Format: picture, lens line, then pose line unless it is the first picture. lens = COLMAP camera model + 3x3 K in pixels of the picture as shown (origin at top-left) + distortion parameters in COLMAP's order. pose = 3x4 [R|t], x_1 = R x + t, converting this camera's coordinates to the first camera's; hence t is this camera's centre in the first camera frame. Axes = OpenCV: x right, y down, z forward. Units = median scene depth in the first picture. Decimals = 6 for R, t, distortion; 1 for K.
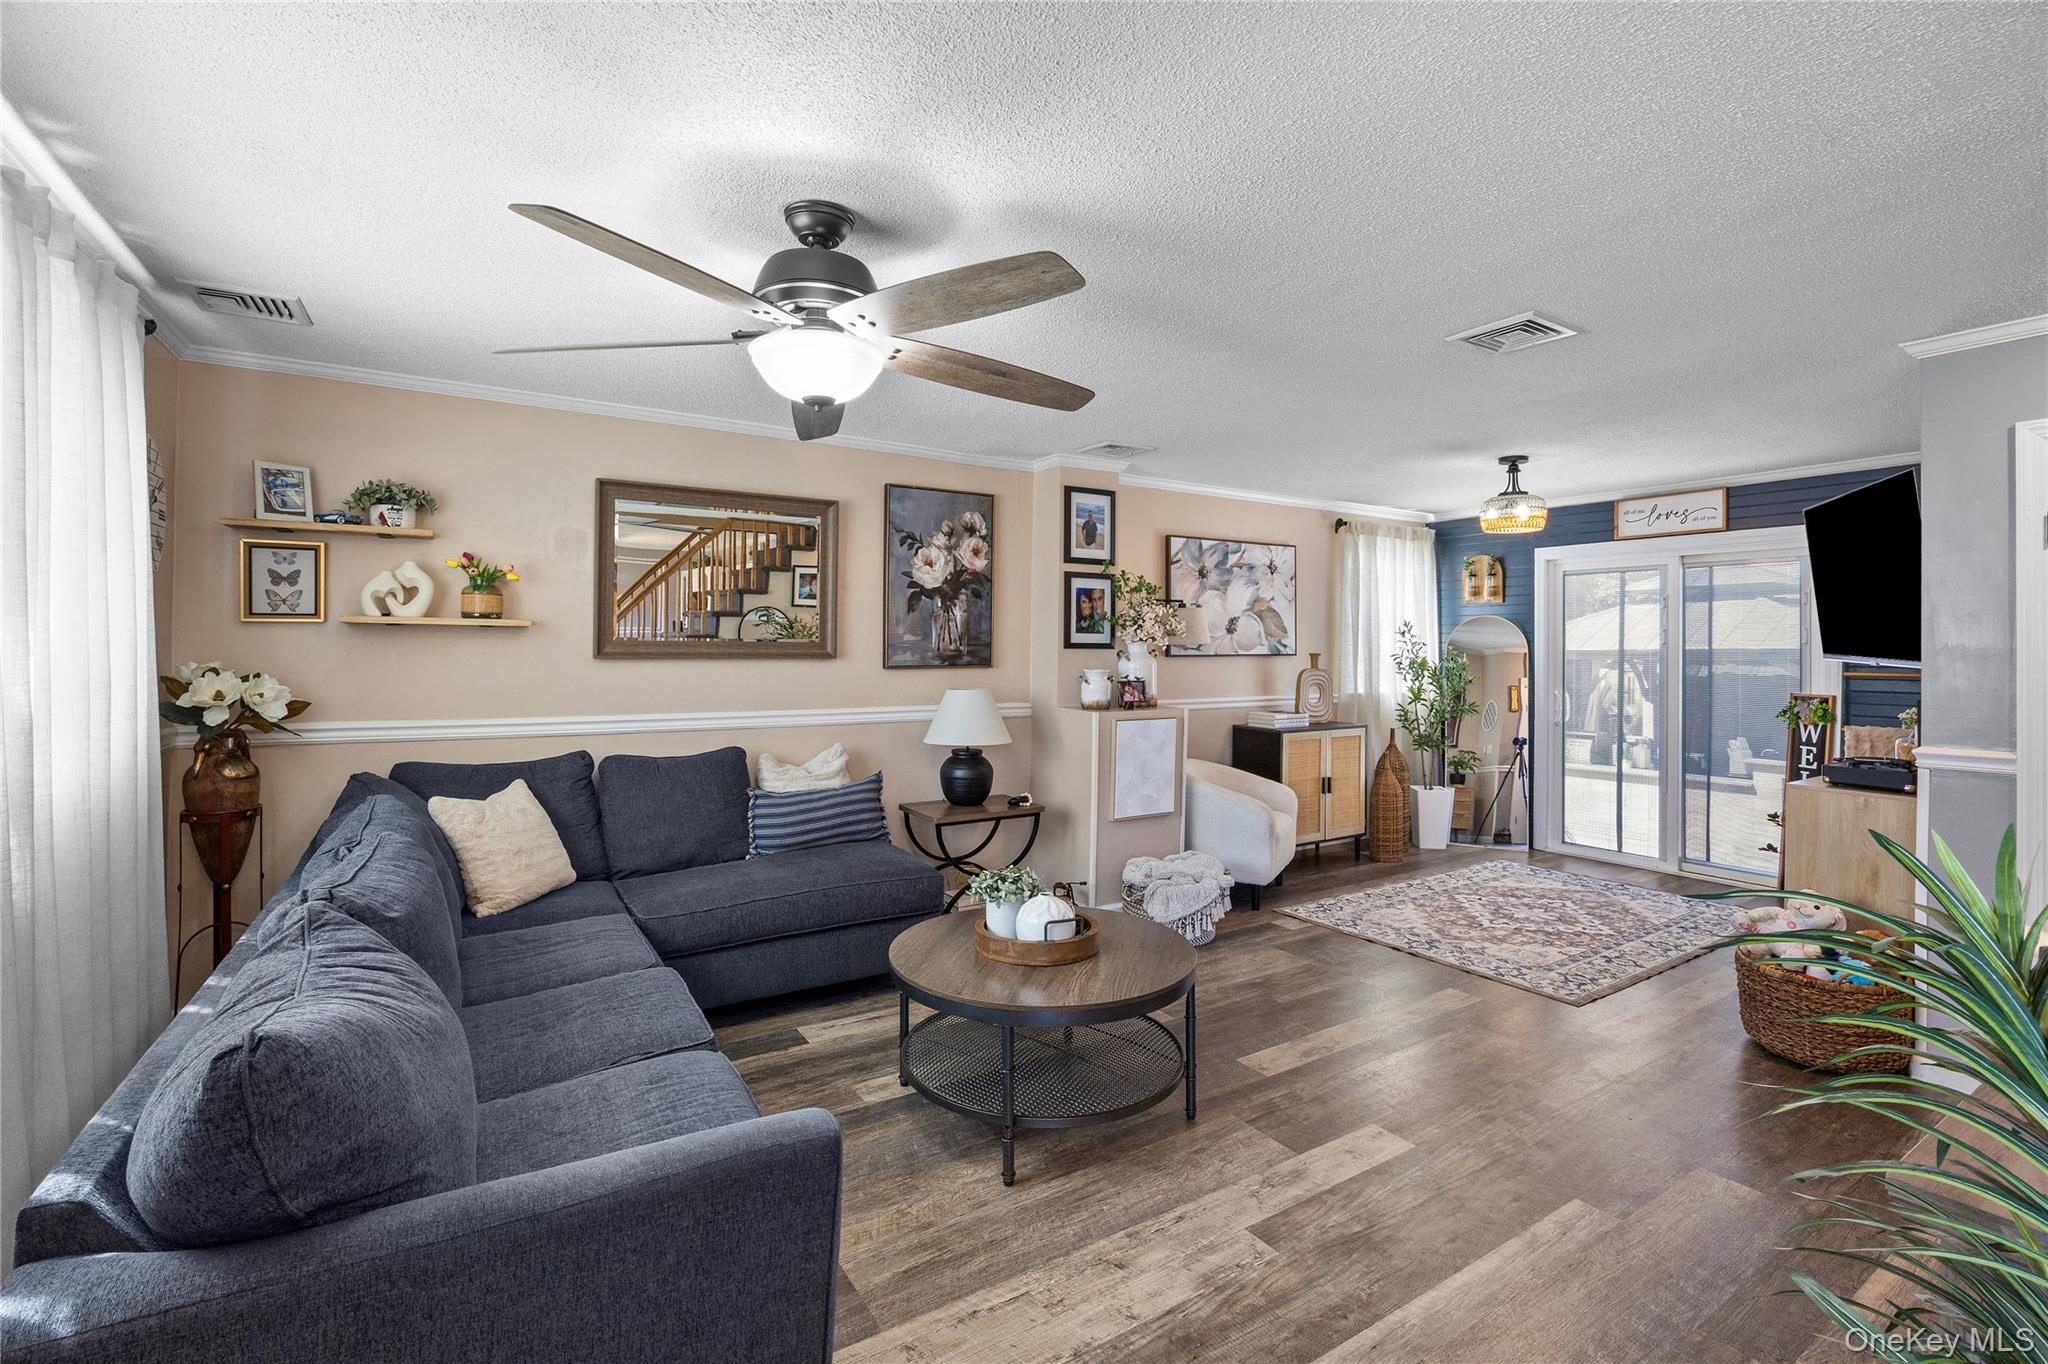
lens RADIAL K [[909.2, 0, 1029.7], [0, 909.2, 649.5], [0, 0, 1]] dist [-0.017934, 0.000798]
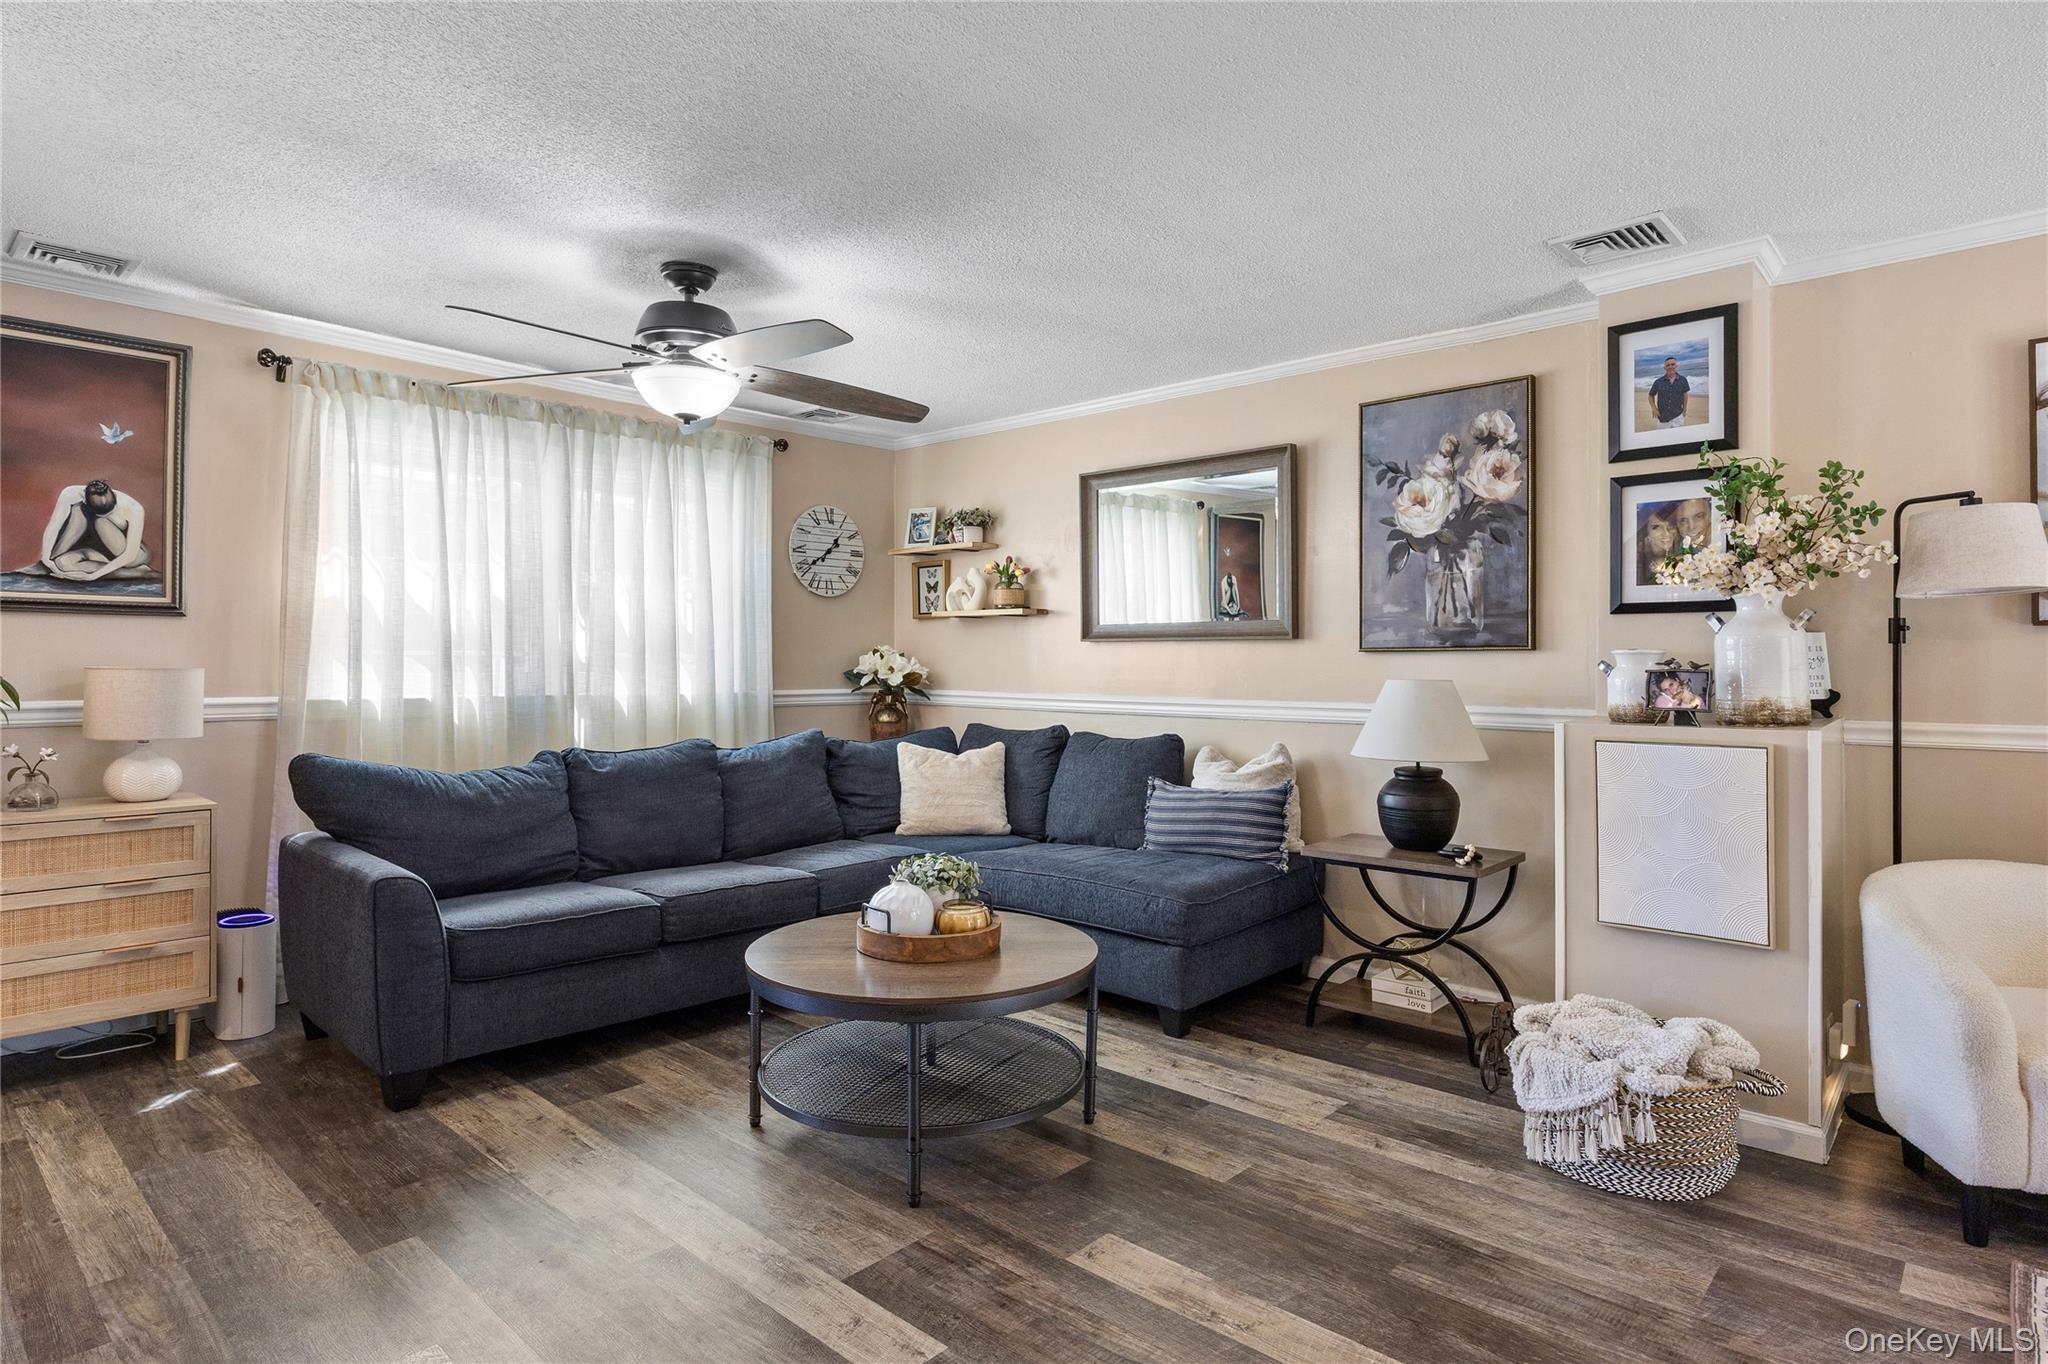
lens RADIAL K [[1114.7, 0, 1029.8], [0, 1114.7, 666.6], [0, 0, 1]] dist [-0.007754, -0.000700]
pose [[0.253914, -0.004044, -0.967218, 0.642392], [-0.003331, 0.999982, -0.005055, 0.037900], [0.967221, 0.004505, 0.253896, 0.491064]]
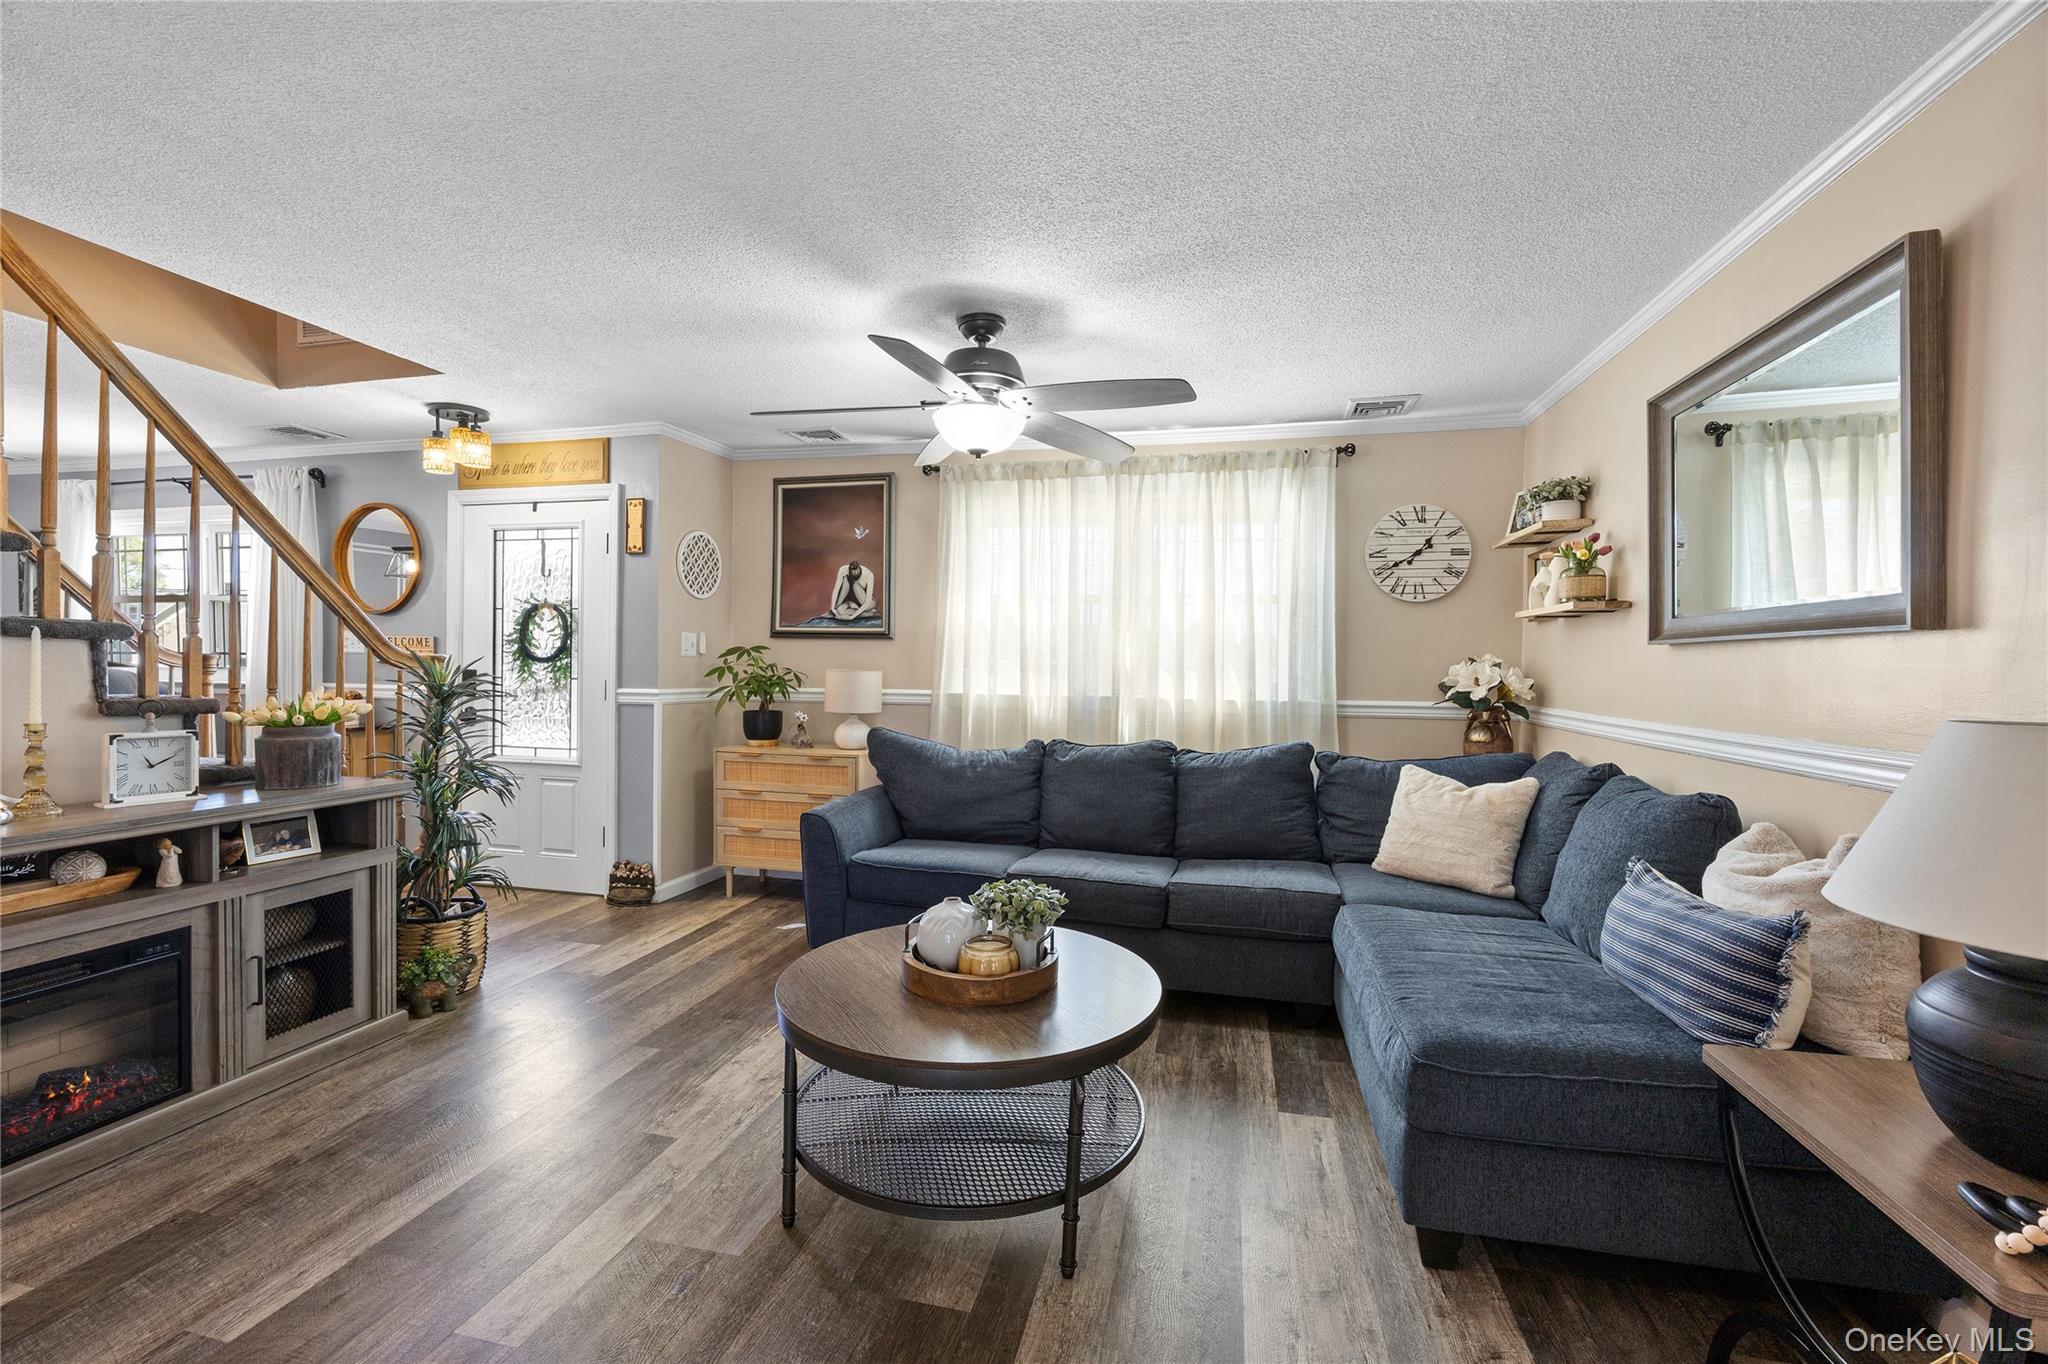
lens RADIAL K [[860.2, 0, 1020.5], [0, 860.2, 684.7], [0, 0, 1]] dist [-0.014281, -0.000044]
pose [[-0.725022, -0.001534, -0.688724, 0.302374], [-0.019074, 0.999659, 0.017853, 0.032302], [0.688461, 0.026080, -0.724804, 0.938767]]
